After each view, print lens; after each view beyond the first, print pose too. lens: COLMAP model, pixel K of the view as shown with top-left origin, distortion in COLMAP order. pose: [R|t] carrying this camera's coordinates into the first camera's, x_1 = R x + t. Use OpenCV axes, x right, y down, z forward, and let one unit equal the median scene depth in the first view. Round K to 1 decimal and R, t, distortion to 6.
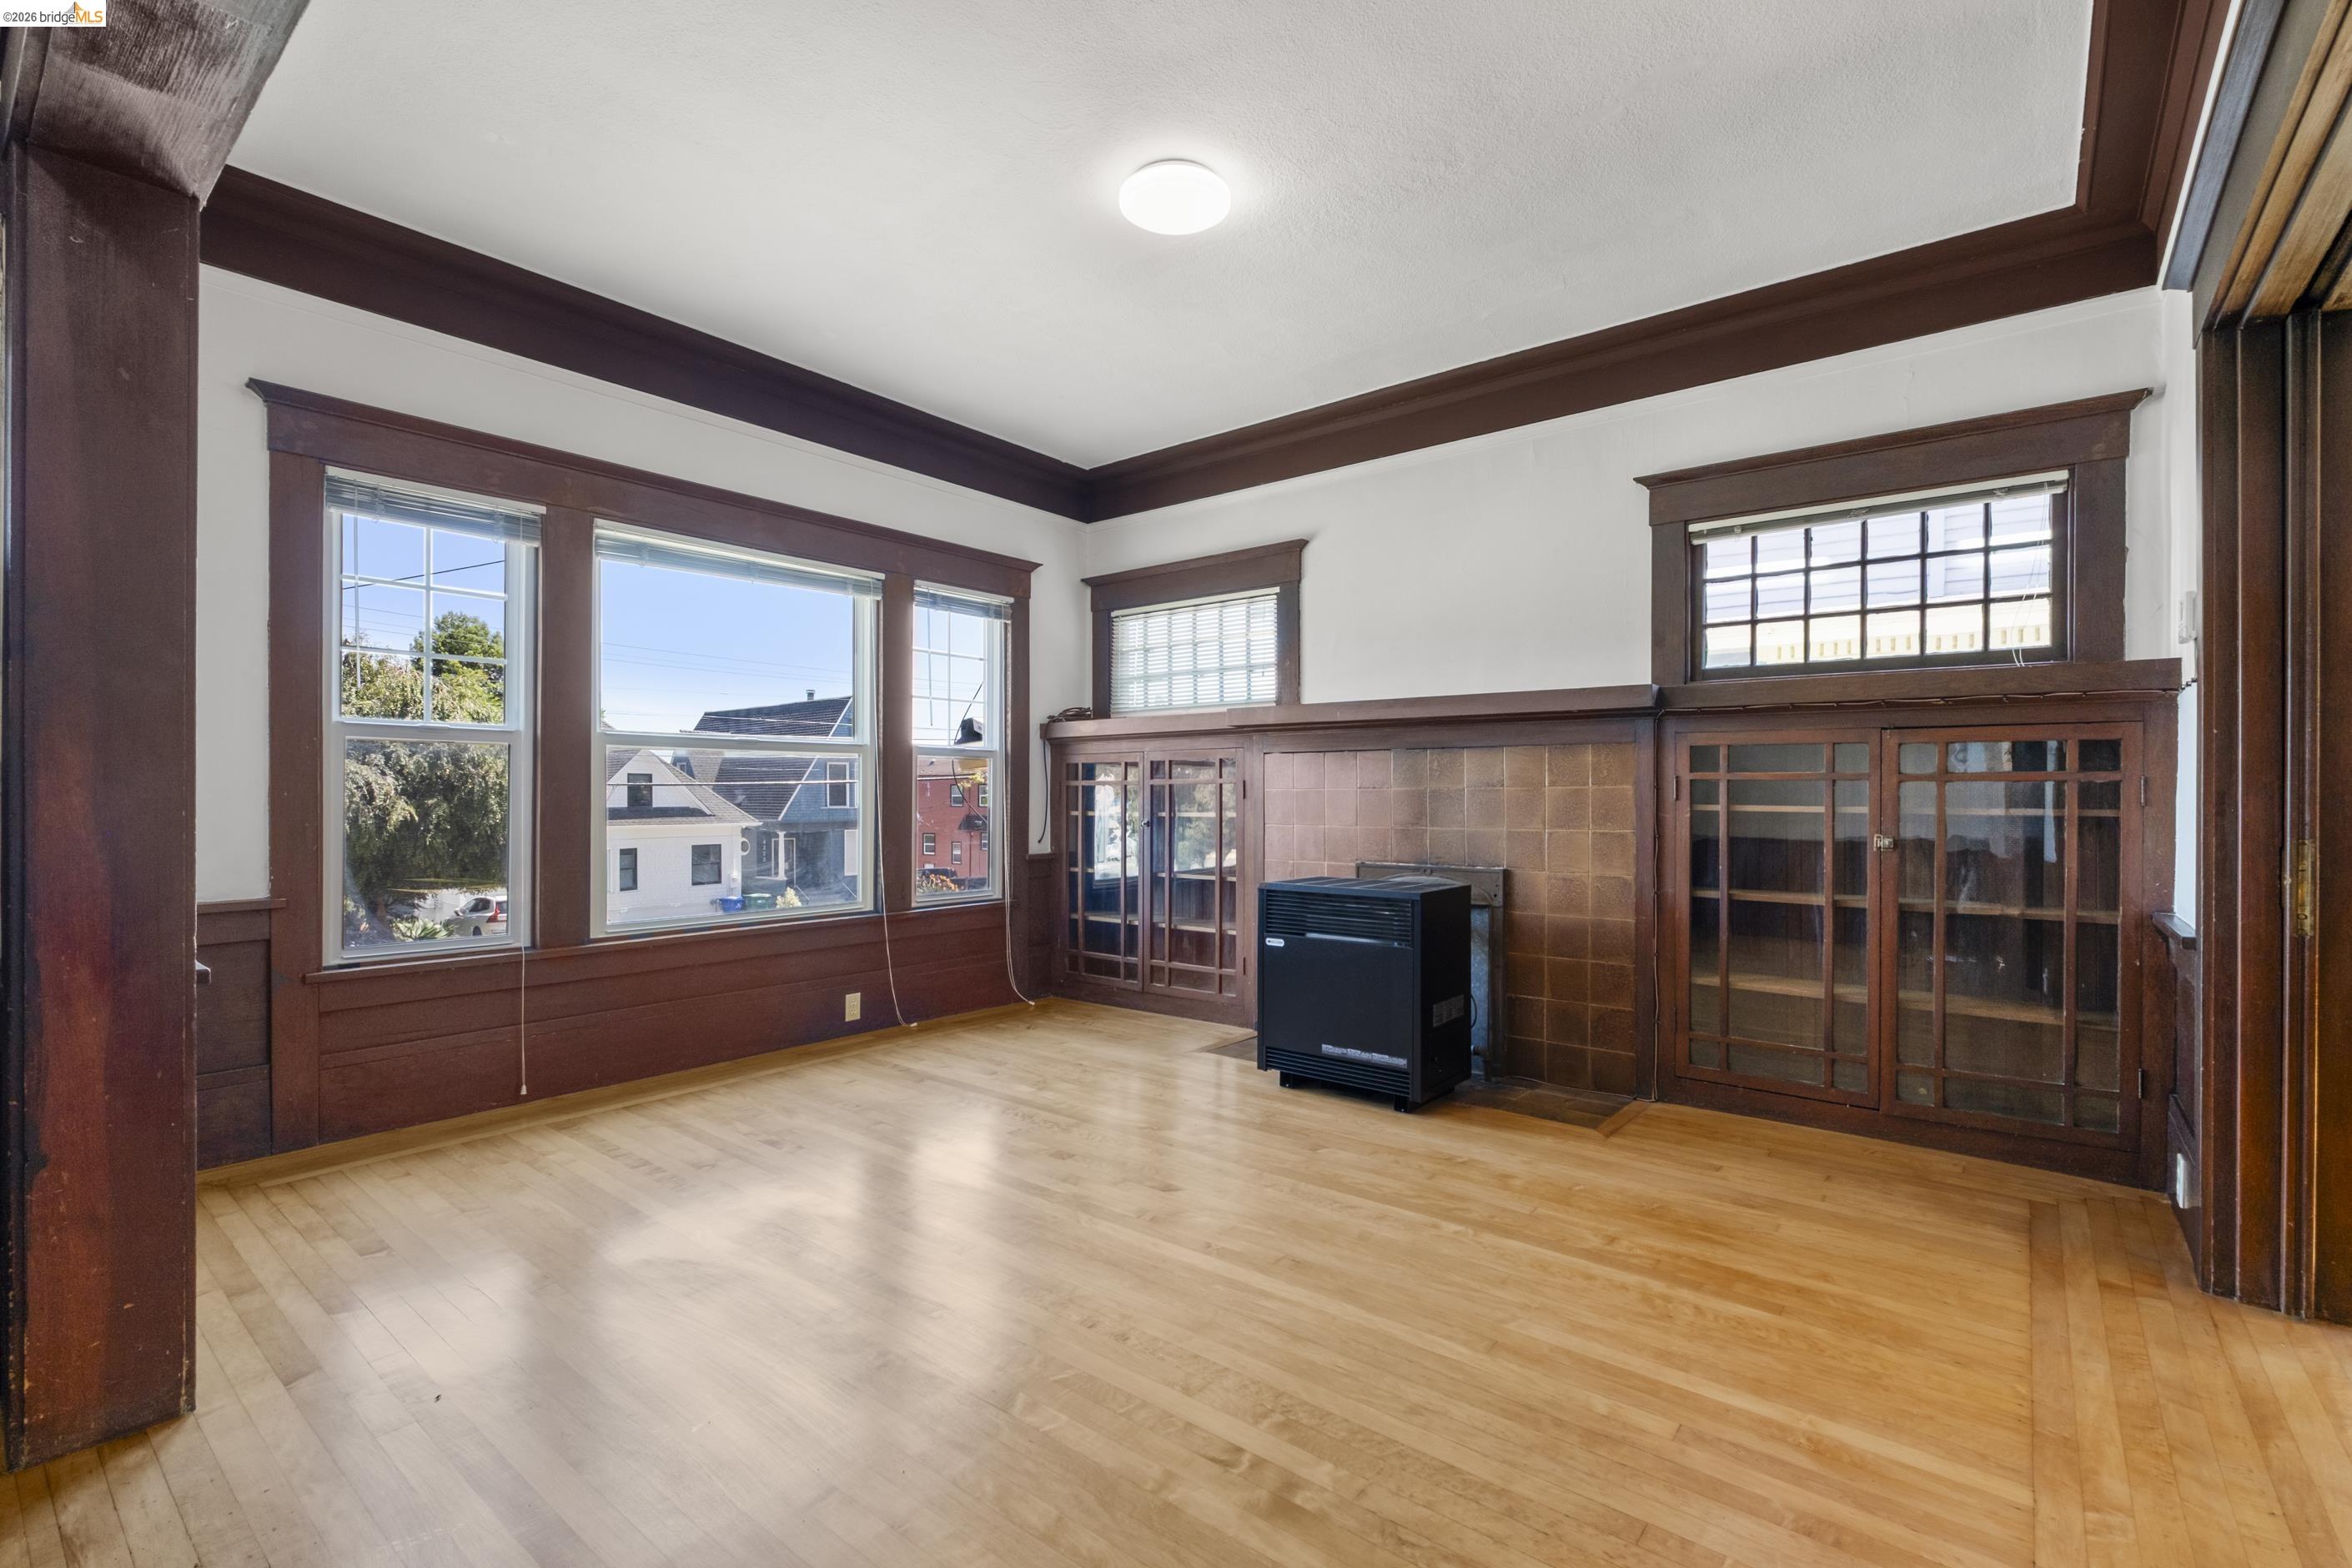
lens RADIAL K [[1041.1, 0, 1185.7], [0, 1041.1, 796.8], [0, 0, 1]] dist [0.004092, -0.007269]
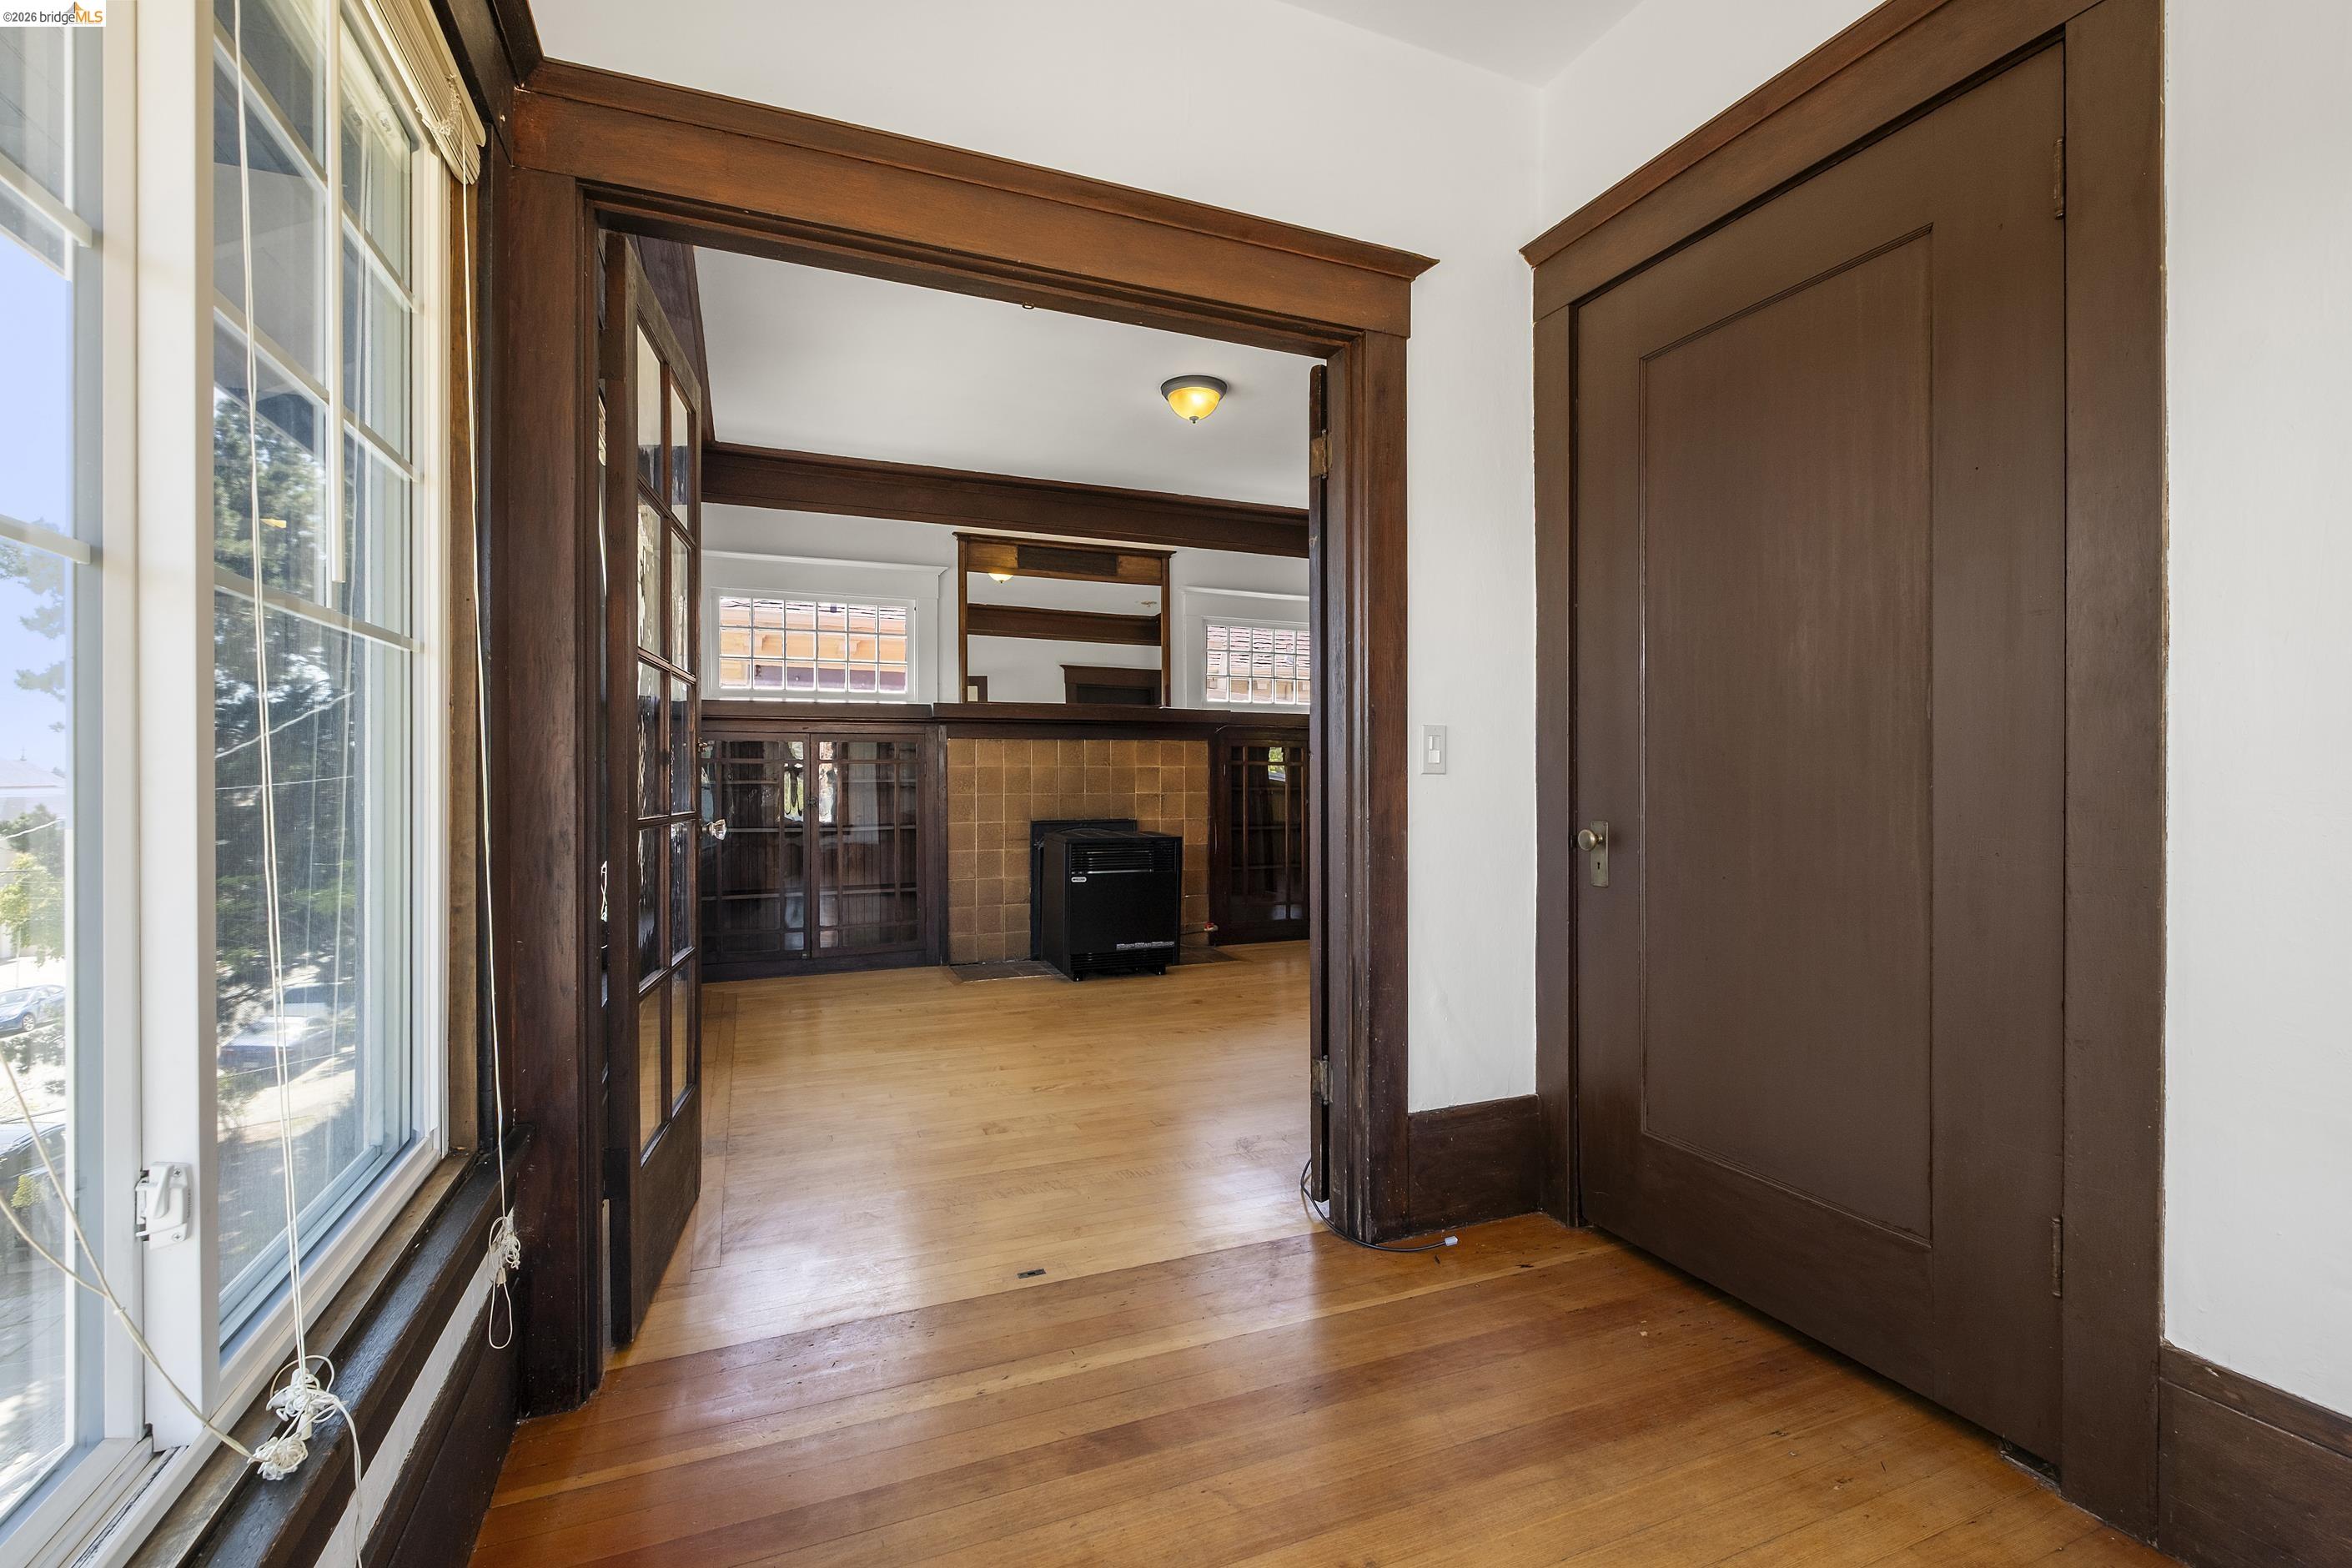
lens RADIAL K [[1041.1, 0, 1175.0], [0, 1041.1, 765.9], [0, 0, 1]] dist [0.004092, -0.007269]
pose [[0.475979, -0.001676, 0.879455, -1.081220], [0.001805, 0.999998, 0.000929, -0.014406], [-0.879455, 0.001146, 0.475981, 0.218674]]
